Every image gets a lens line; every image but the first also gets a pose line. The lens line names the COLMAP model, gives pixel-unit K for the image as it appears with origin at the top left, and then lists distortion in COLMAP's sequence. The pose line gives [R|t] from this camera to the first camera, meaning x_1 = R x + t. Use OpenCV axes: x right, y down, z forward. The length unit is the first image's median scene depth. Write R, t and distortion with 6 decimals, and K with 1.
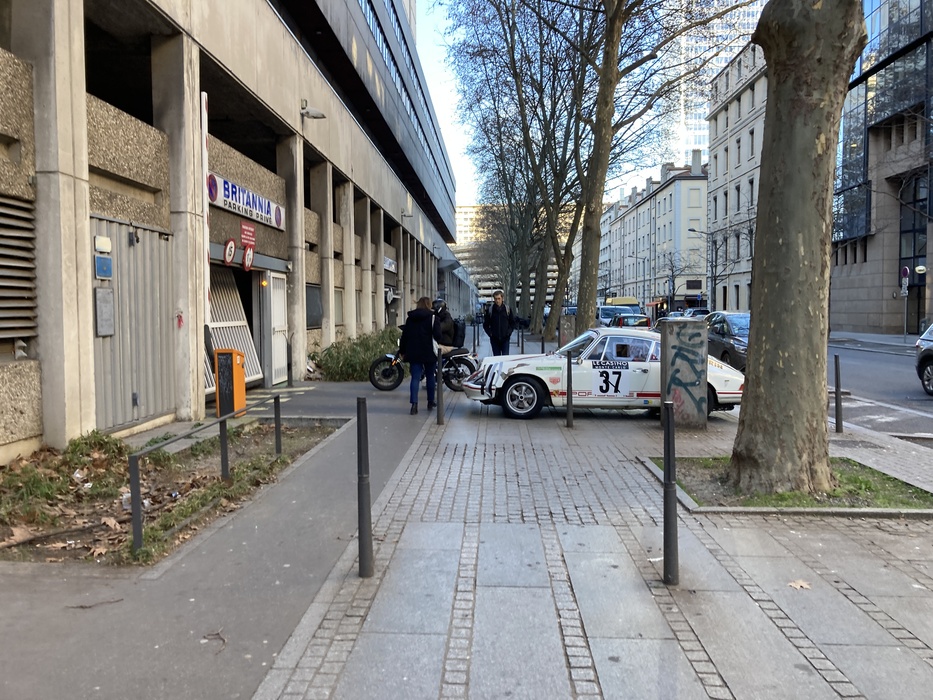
lens RADIAL K [[713.2, 0, 466.5], [0, 713.2, 350.0], [0, 0, 1]] dist [0.044638, -0.051167]
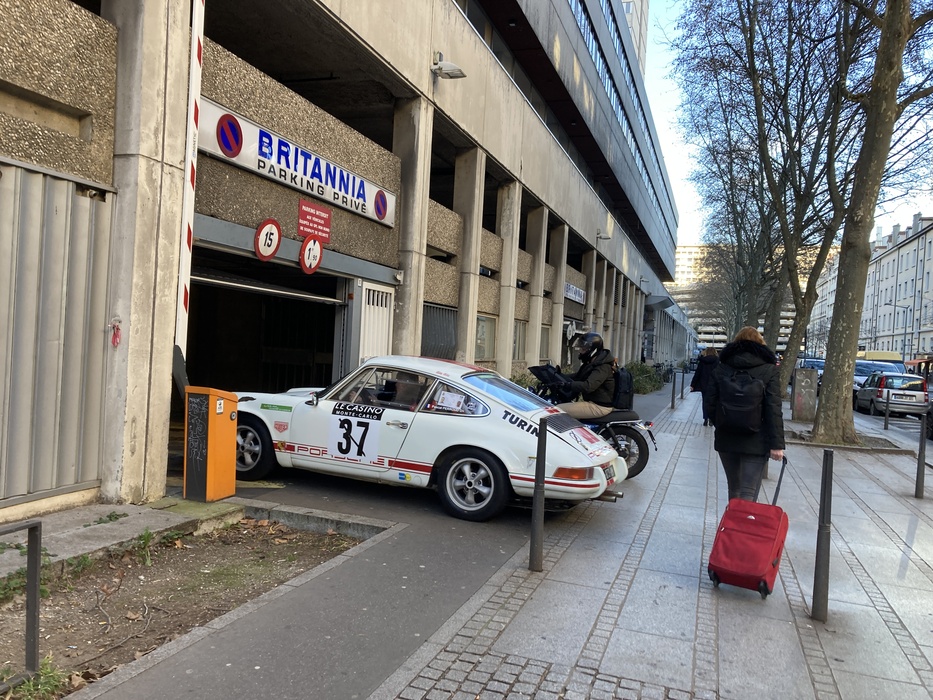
lens RADIAL K [[713.2, 0, 466.5], [0, 713.2, 350.0], [0, 0, 1]] dist [0.044638, -0.051167]
pose [[0.954388, 0.061898, -0.292084, 0.018989], [-0.077561, 0.996088, -0.042340, -0.008774], [0.288320, 0.063063, 0.955455, 0.173147]]
